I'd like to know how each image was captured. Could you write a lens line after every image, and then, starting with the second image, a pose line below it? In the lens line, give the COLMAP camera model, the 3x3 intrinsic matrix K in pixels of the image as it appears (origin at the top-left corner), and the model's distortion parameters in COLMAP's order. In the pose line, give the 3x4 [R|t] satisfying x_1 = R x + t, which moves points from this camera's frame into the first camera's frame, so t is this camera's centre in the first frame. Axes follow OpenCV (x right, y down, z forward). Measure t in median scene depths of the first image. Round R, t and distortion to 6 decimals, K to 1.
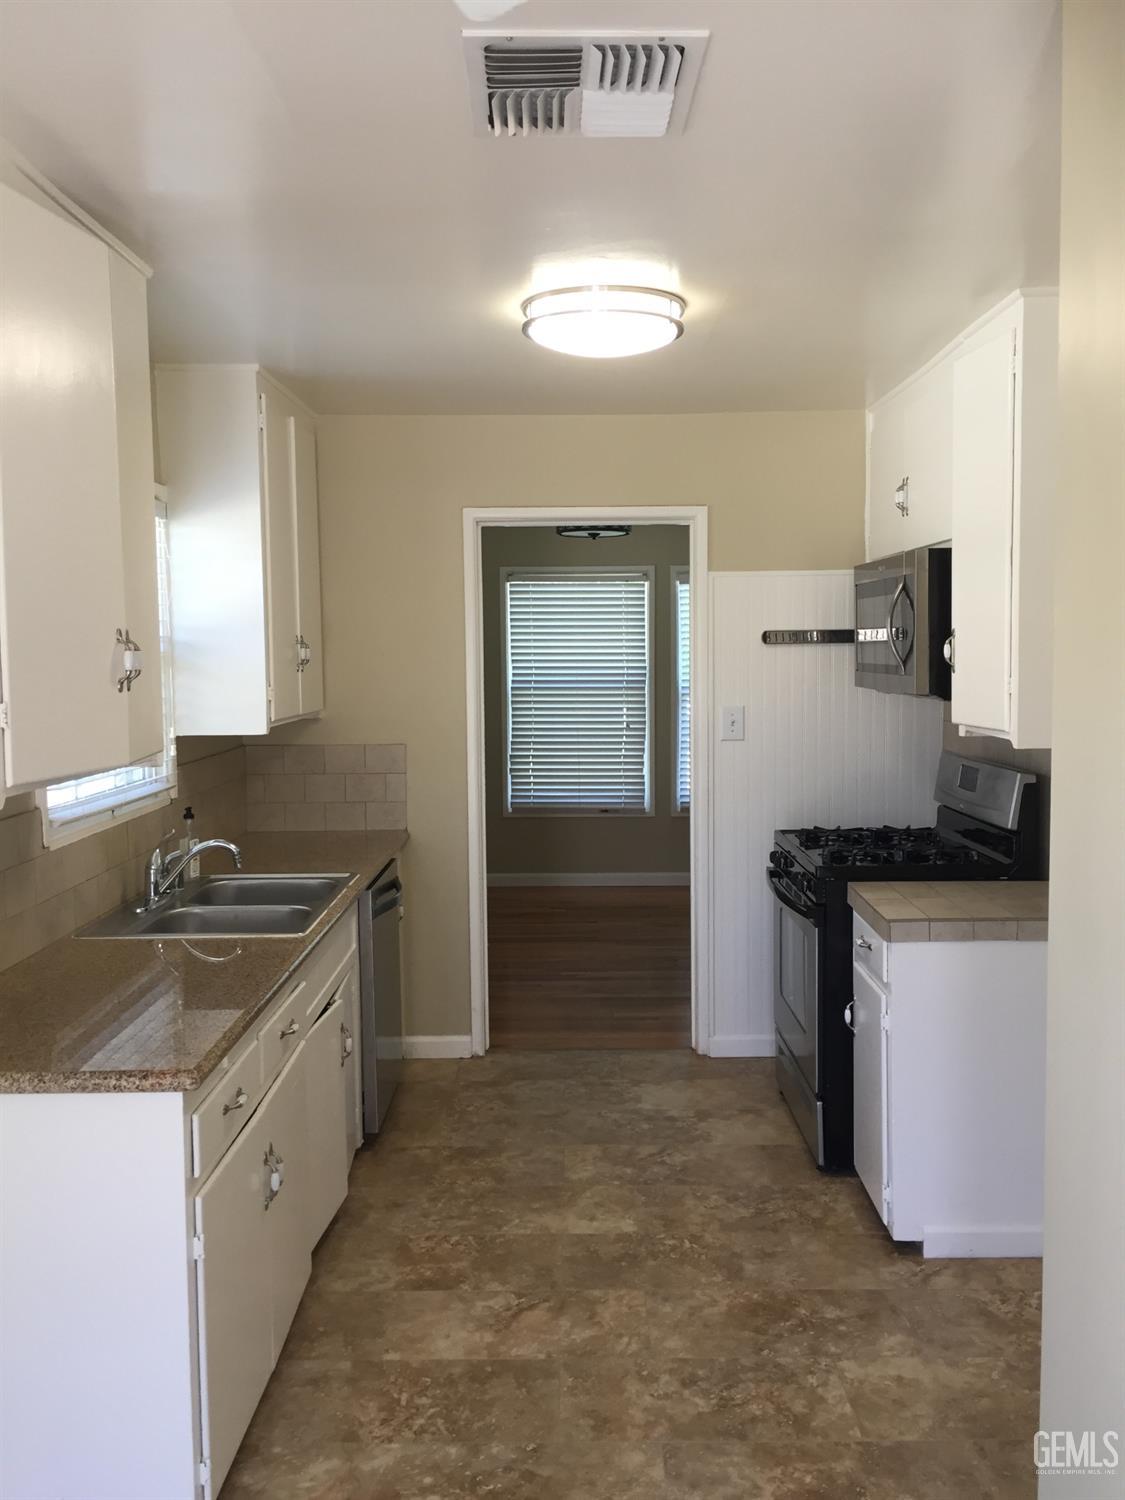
lens RADIAL K [[1276.1, 0, 562.5], [0, 1276.1, 750.0], [0, 0, 1]] dist [0.100579, -0.156330]
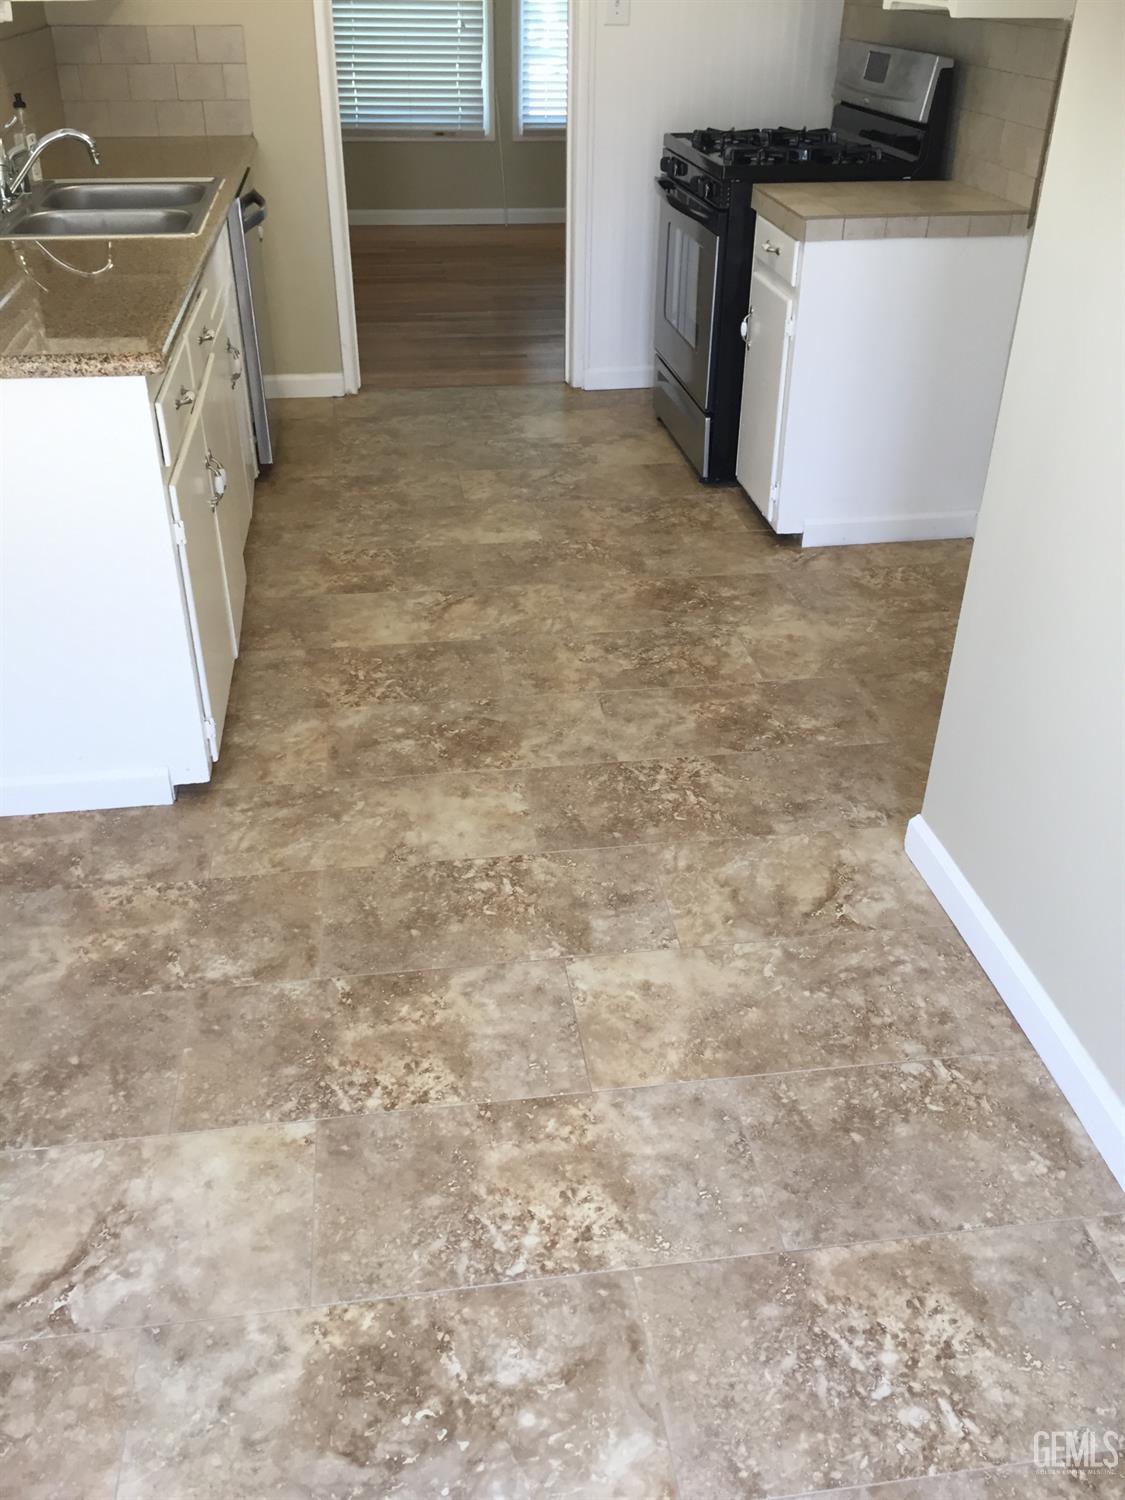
lens RADIAL K [[1289.0, 0, 562.5], [0, 1289.0, 750.0], [0, 0, 1]] dist [0.058807, -0.093123]
pose [[0.988541, -0.063376, 0.137006, -0.086914], [-0.005963, 0.890497, 0.454950, 0.043538], [-0.150836, -0.450554, 0.879915, -0.023169]]
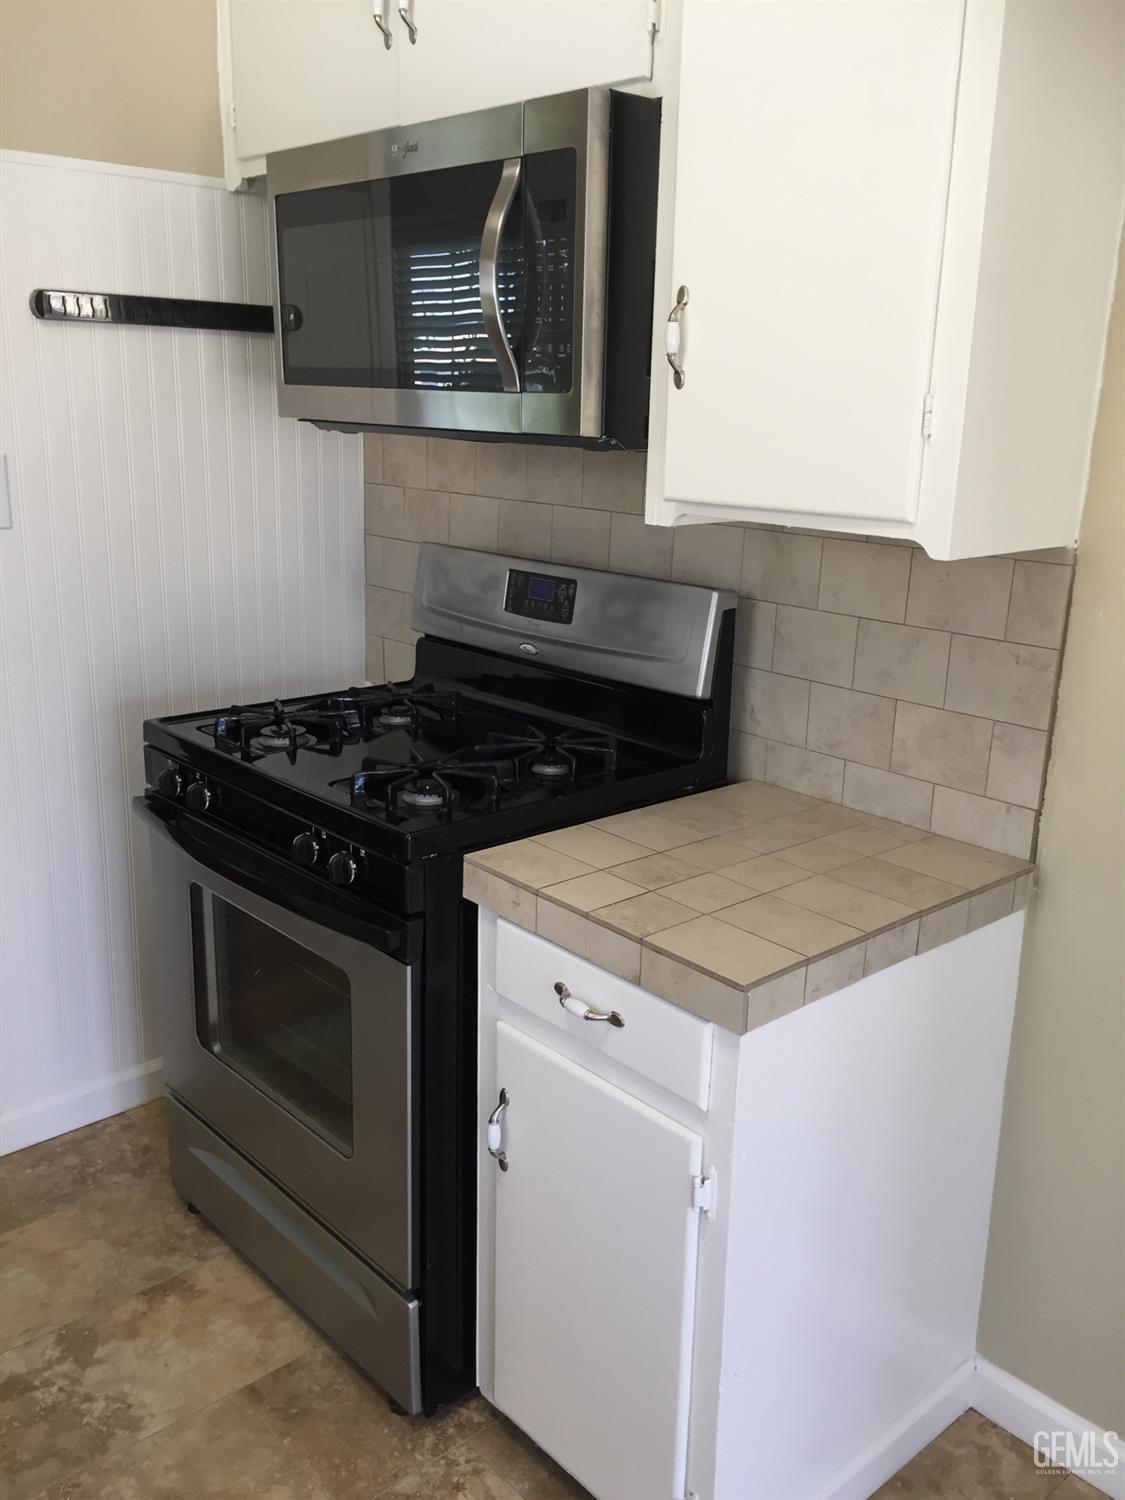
lens RADIAL K [[1298.6, 0, 562.5], [0, 1298.6, 750.0], [0, 0, 1]] dist [0.008772, 0.007034]
pose [[0.734377, -0.145267, 0.663014, -0.059217], [0.014685, 0.980000, 0.198453, -0.027966], [-0.678583, -0.136003, 0.721823, 0.729004]]
